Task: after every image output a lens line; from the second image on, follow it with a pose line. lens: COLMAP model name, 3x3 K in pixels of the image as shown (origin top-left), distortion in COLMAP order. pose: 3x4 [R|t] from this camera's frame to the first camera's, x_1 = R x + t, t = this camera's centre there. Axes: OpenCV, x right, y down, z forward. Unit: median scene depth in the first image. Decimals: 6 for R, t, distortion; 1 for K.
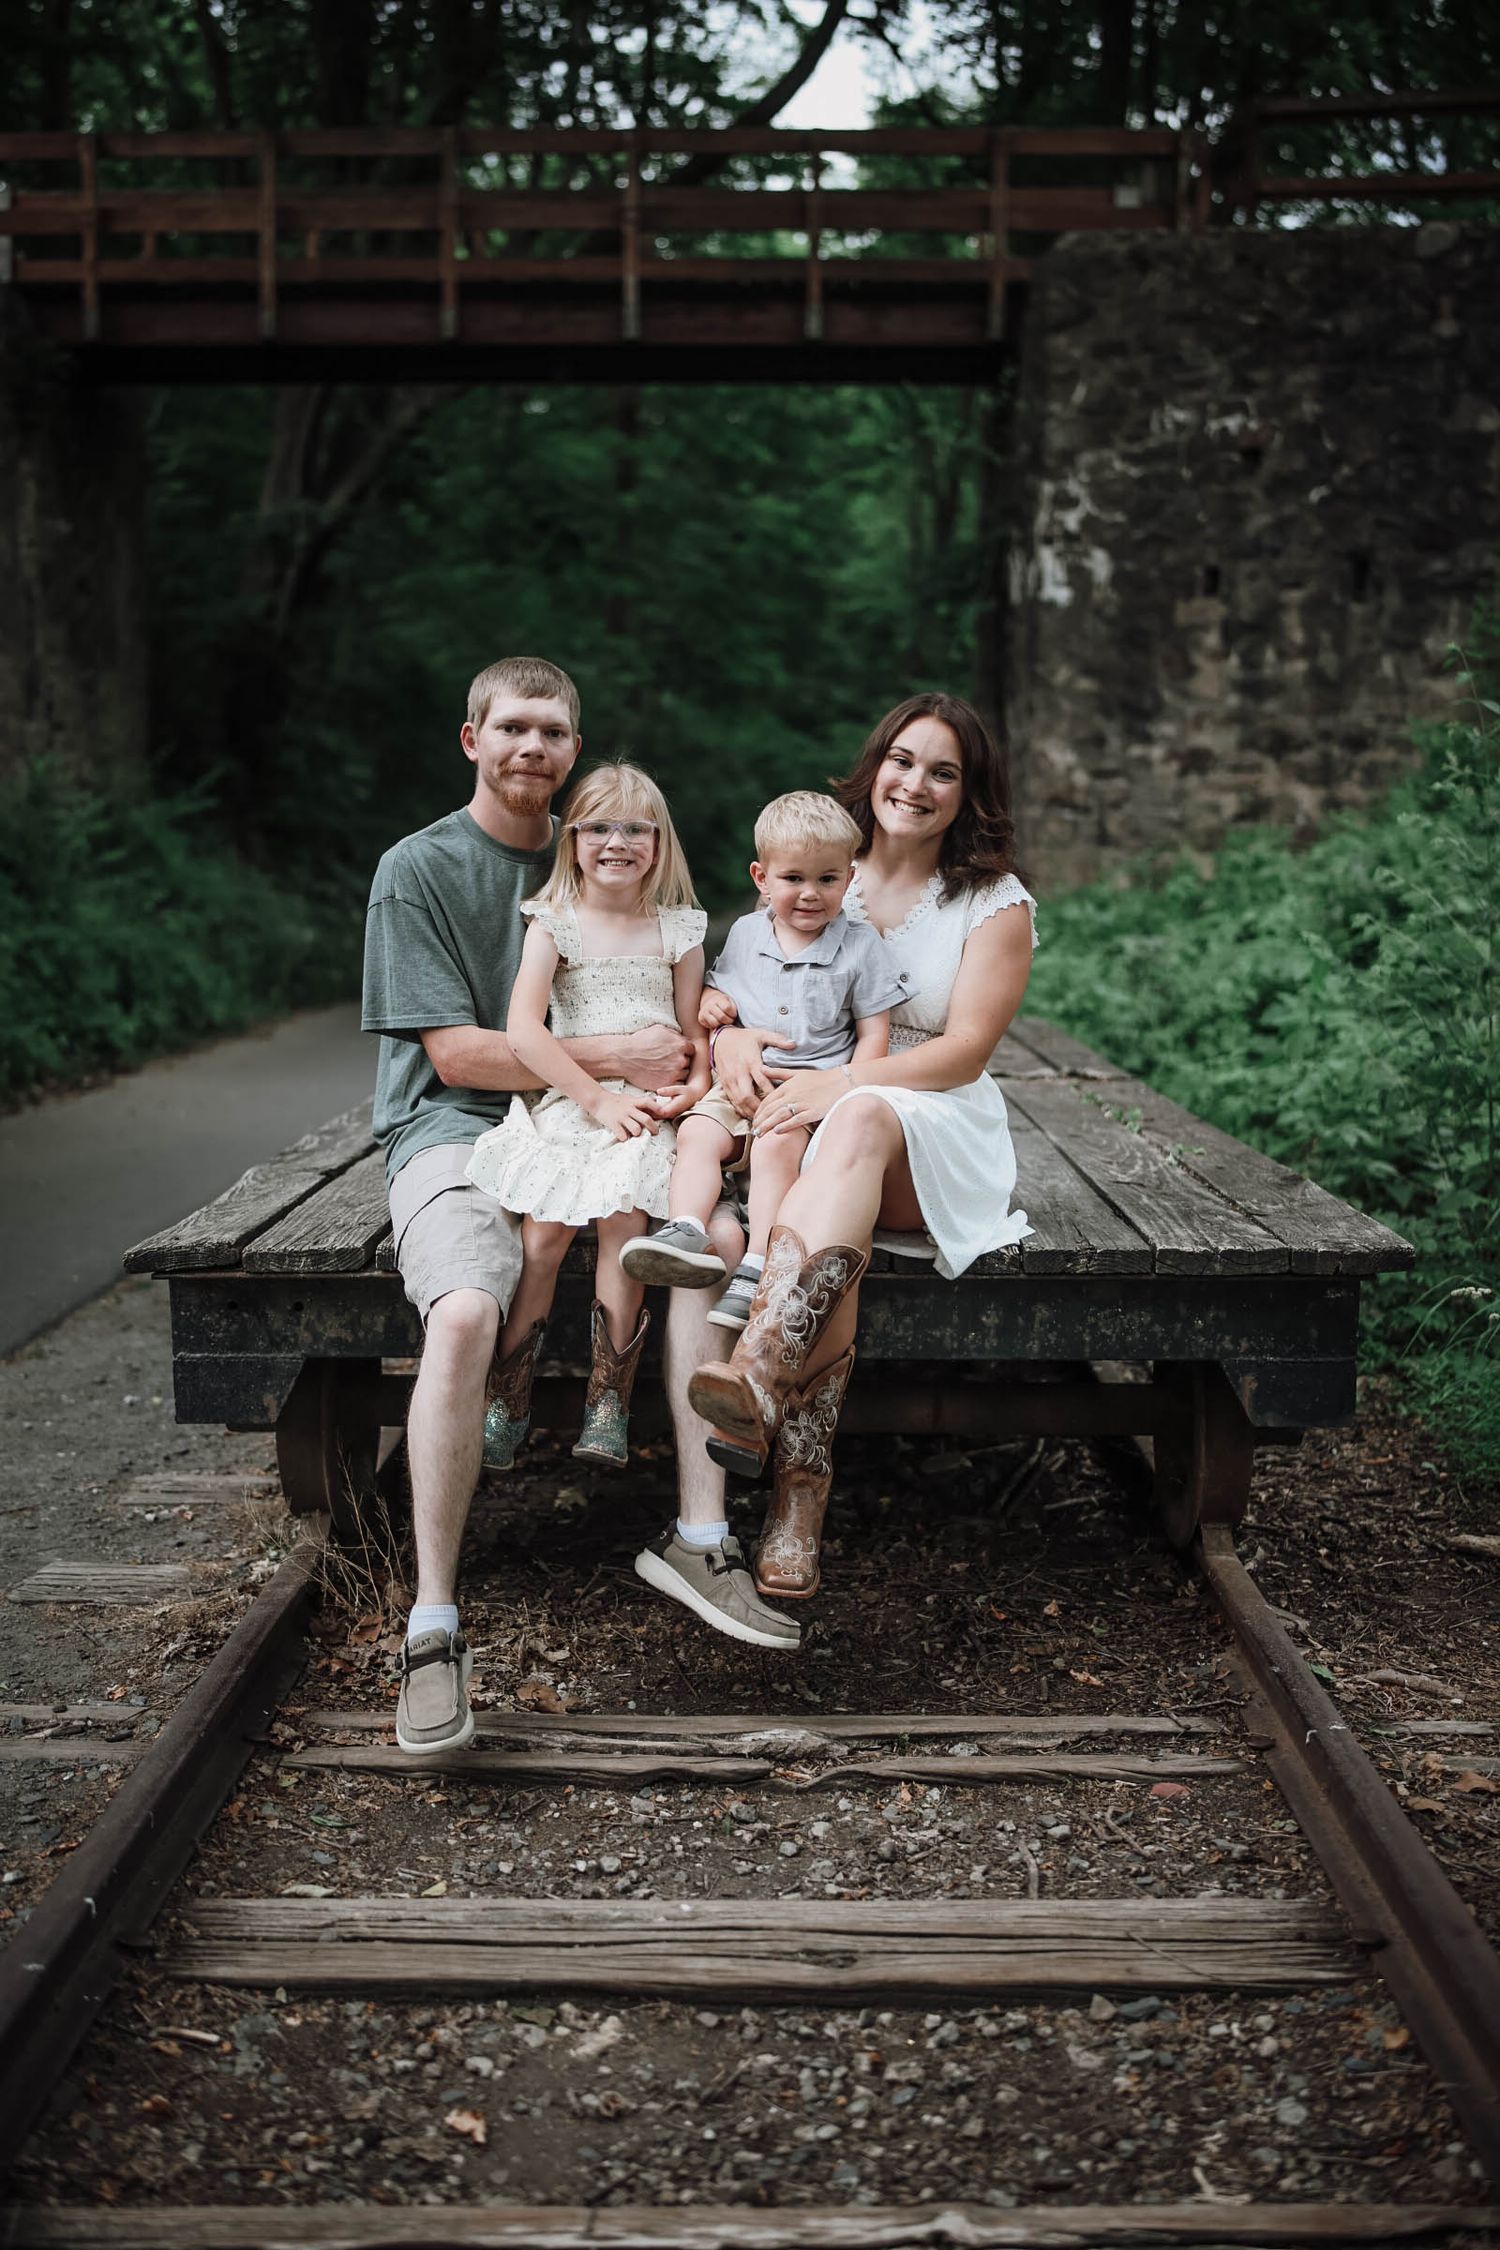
lens RADIAL K [[2320.5, 0, 757.3], [0, 2320.5, 1127.6], [0, 0, 1]] dist [-0.030602, -0.015615]
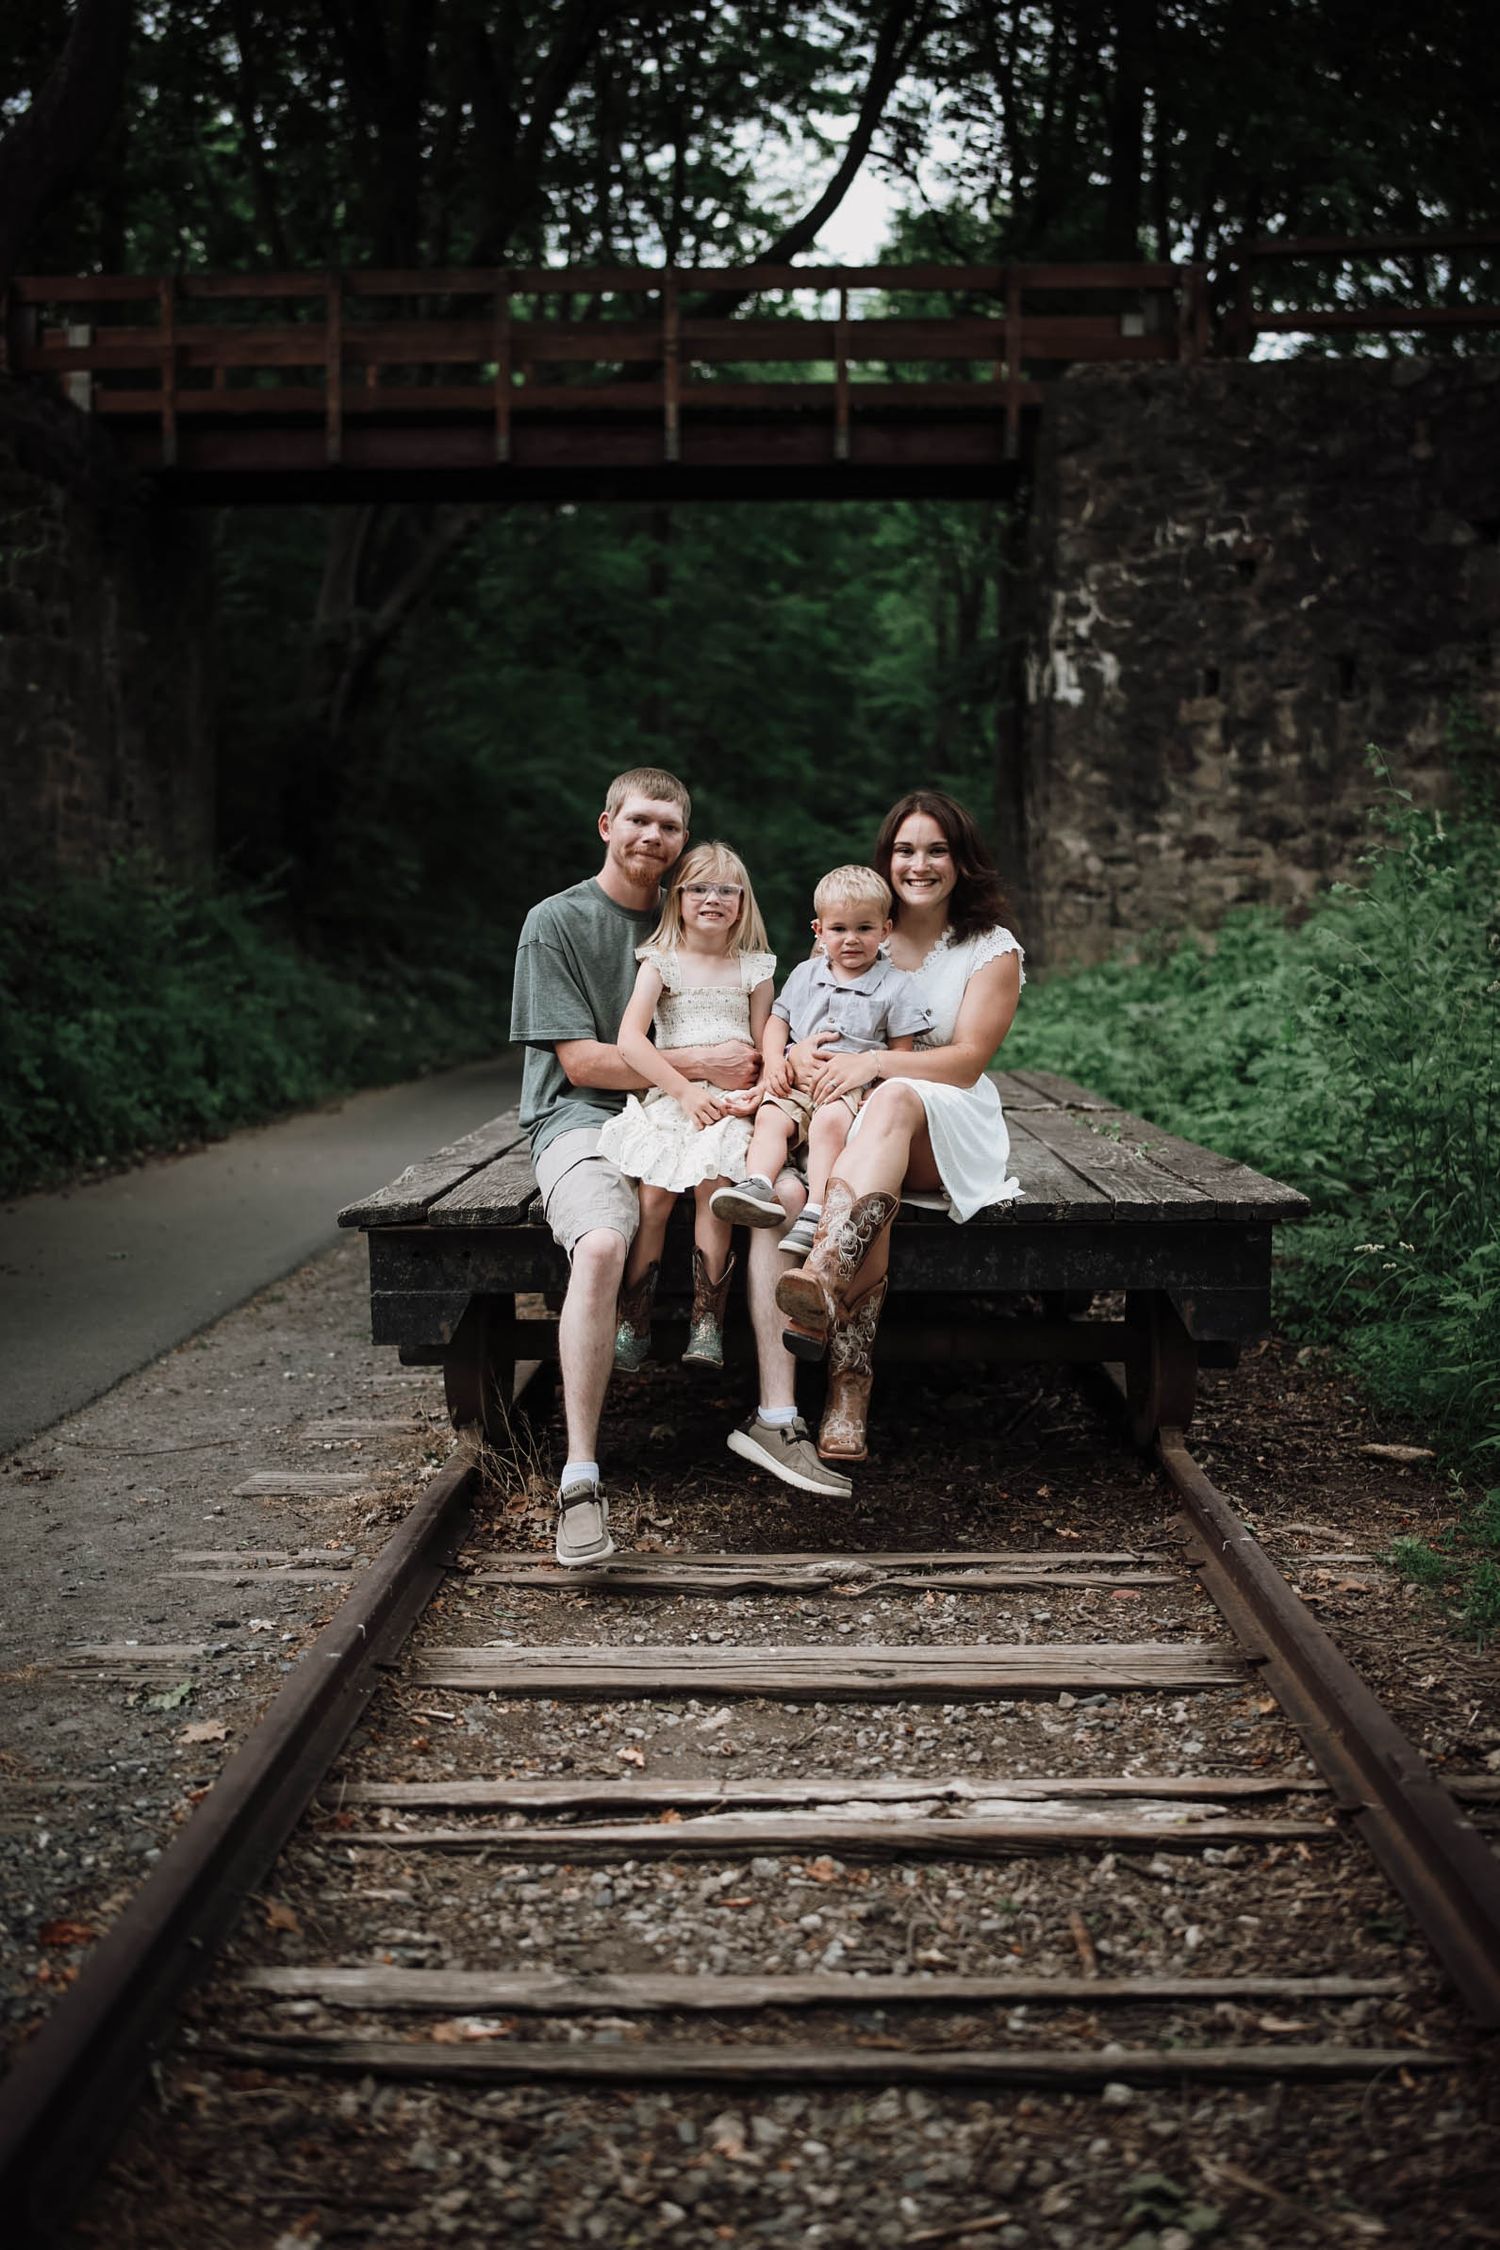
lens RADIAL K [[2320.5, 0, 757.3], [0, 2320.5, 1127.6], [0, 0, 1]] dist [-0.030602, -0.015615]
pose [[0.999894, -0.006579, -0.013012, -0.012291], [0.006056, 0.999188, -0.039823, 0.047245], [0.013263, 0.039740, 0.999122, -0.257498]]
